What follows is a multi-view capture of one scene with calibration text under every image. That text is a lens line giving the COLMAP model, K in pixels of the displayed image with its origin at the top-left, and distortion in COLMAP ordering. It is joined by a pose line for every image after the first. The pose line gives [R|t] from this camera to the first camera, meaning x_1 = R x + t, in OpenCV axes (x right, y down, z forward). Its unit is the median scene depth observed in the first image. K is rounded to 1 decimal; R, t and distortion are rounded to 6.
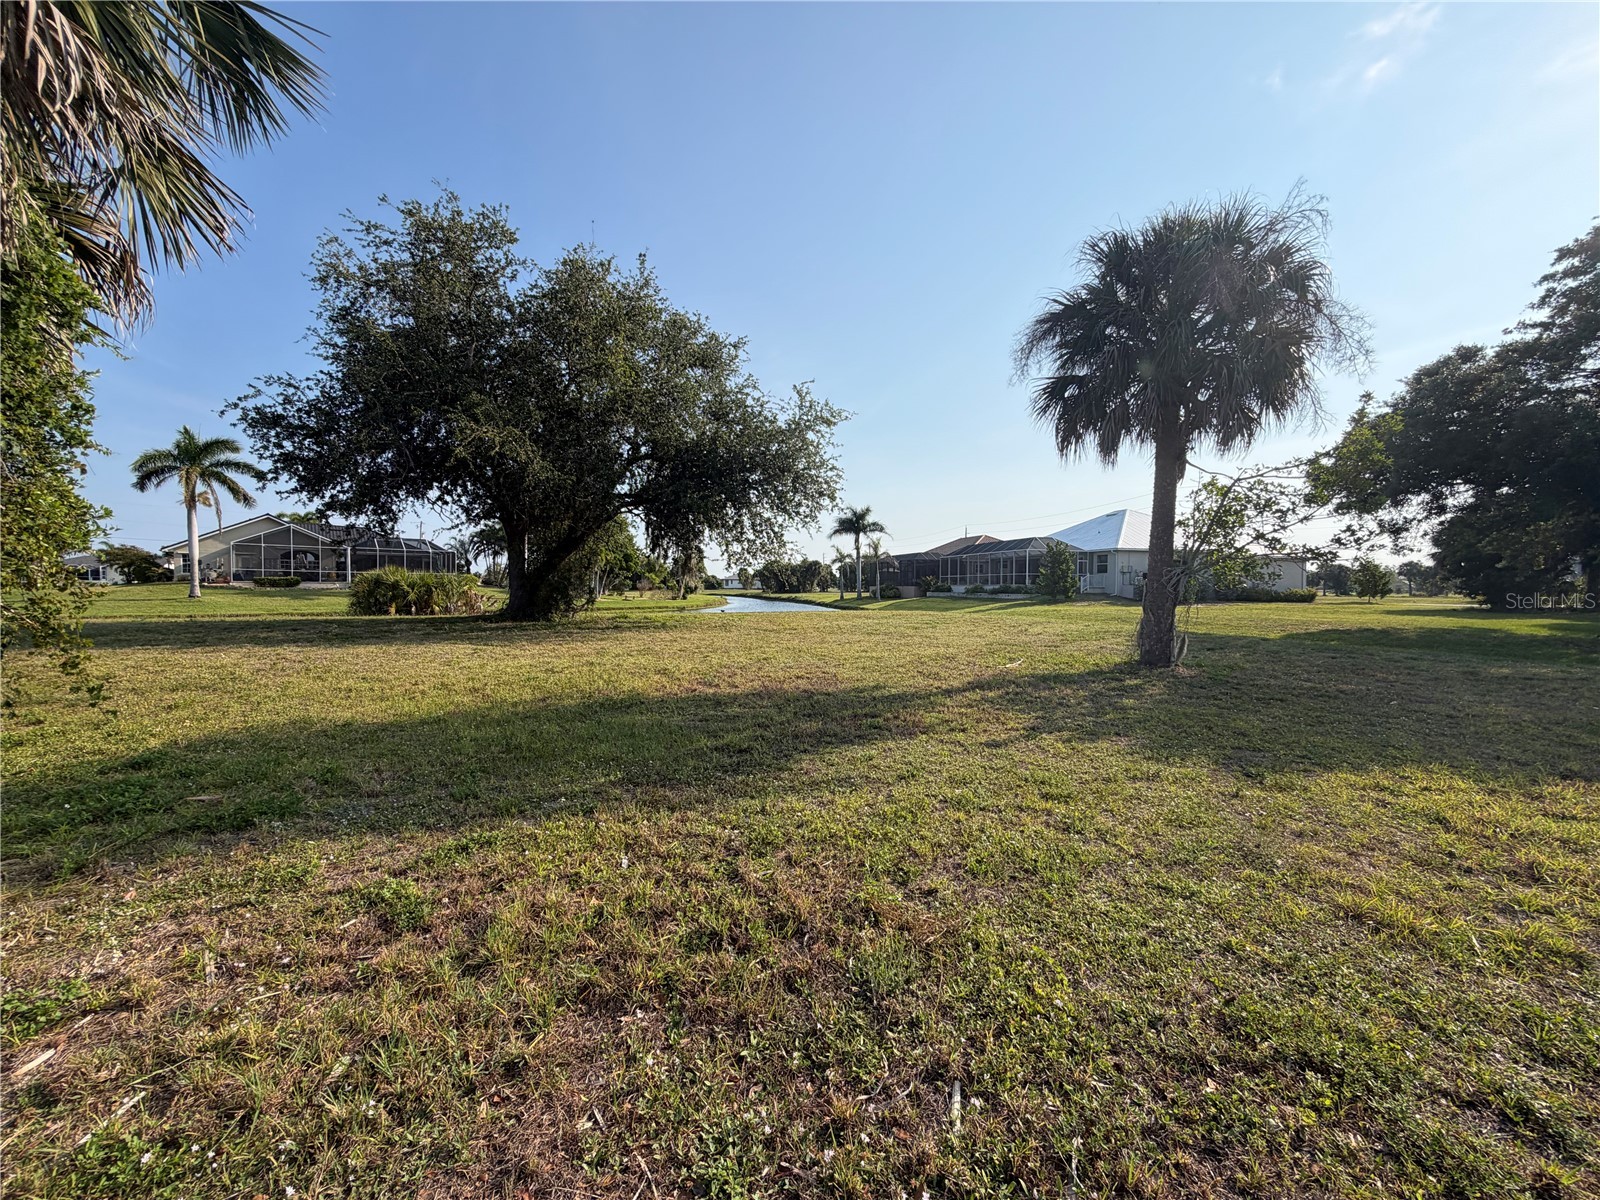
lens RADIAL K [[634.8, 0, 798.6], [0, 634.8, 589.4], [0, 0, 1]] dist [0.002597, 0.000132]
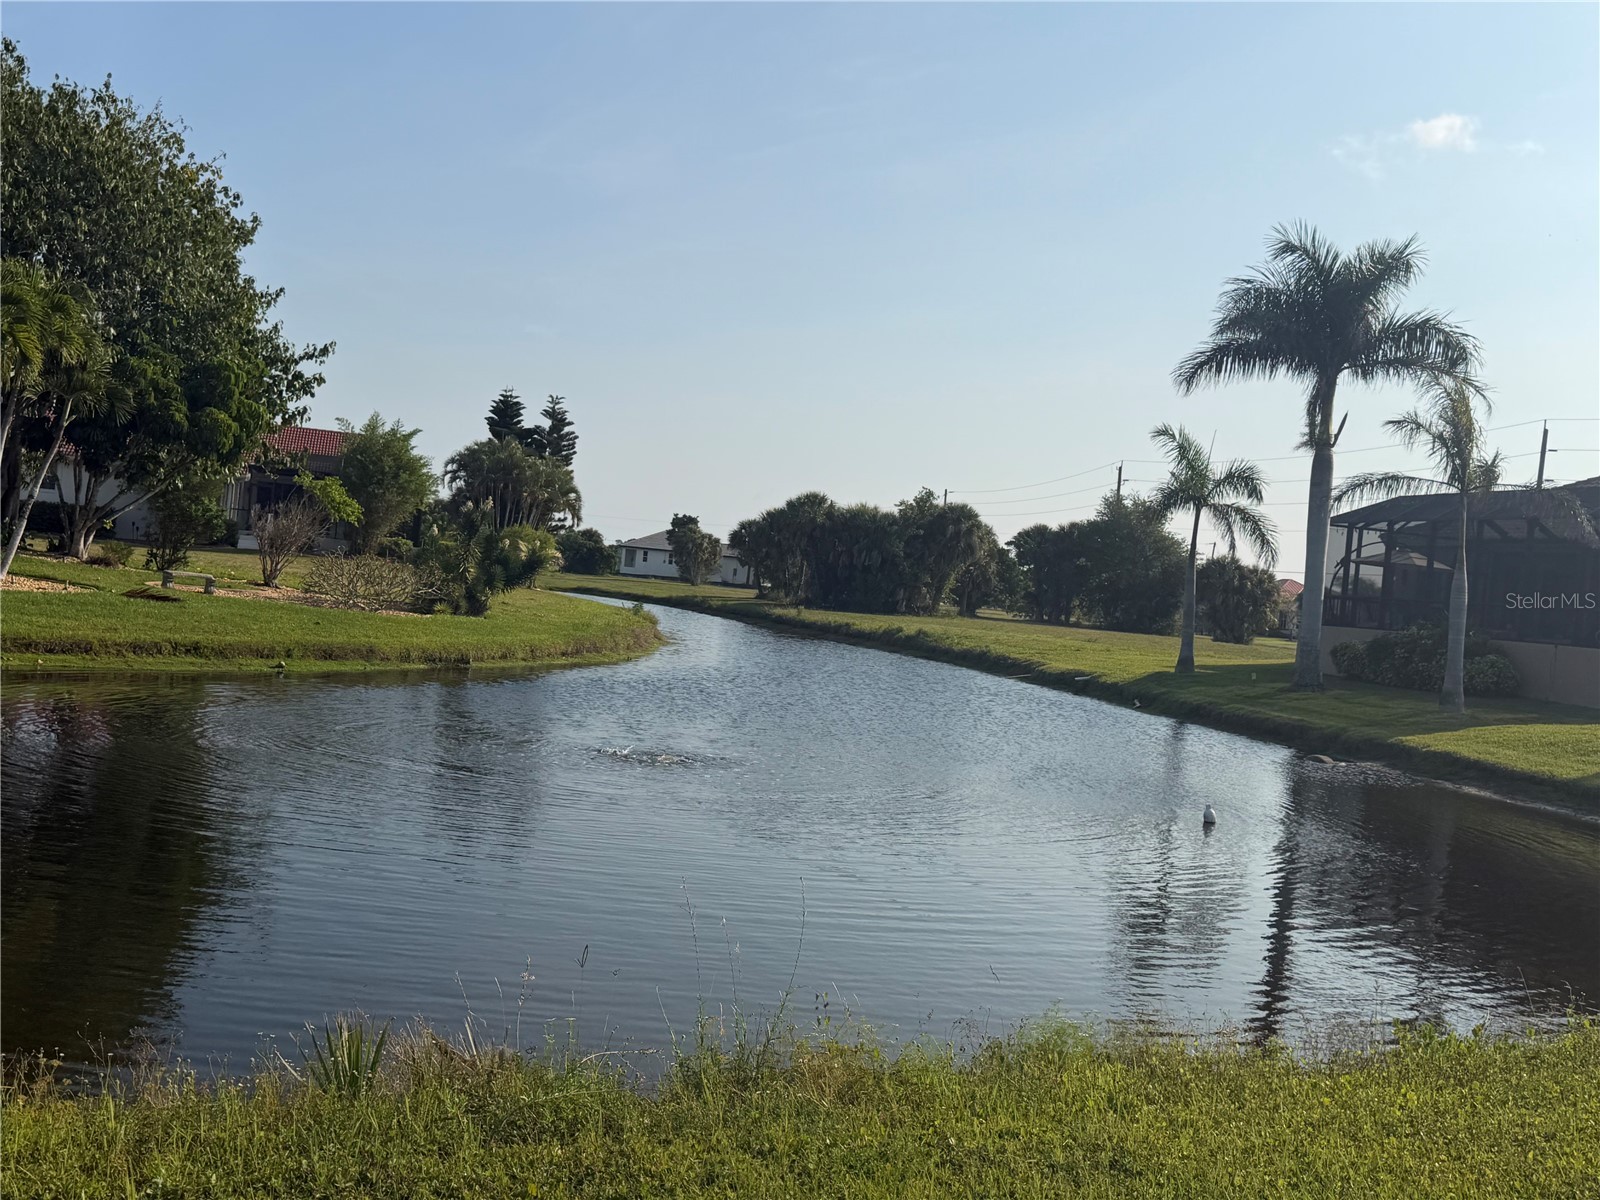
lens RADIAL K [[1755.1, 0, 788.6], [0, 1755.1, 586.1], [0, 0, 1]] dist [0.061352, 0.000000]
pose [[0.996046, 0.088079, -0.011583, -0.069729], [-0.088115, 0.996107, -0.002684, -0.000573], [0.011301, 0.003694, 0.999929, 0.414217]]
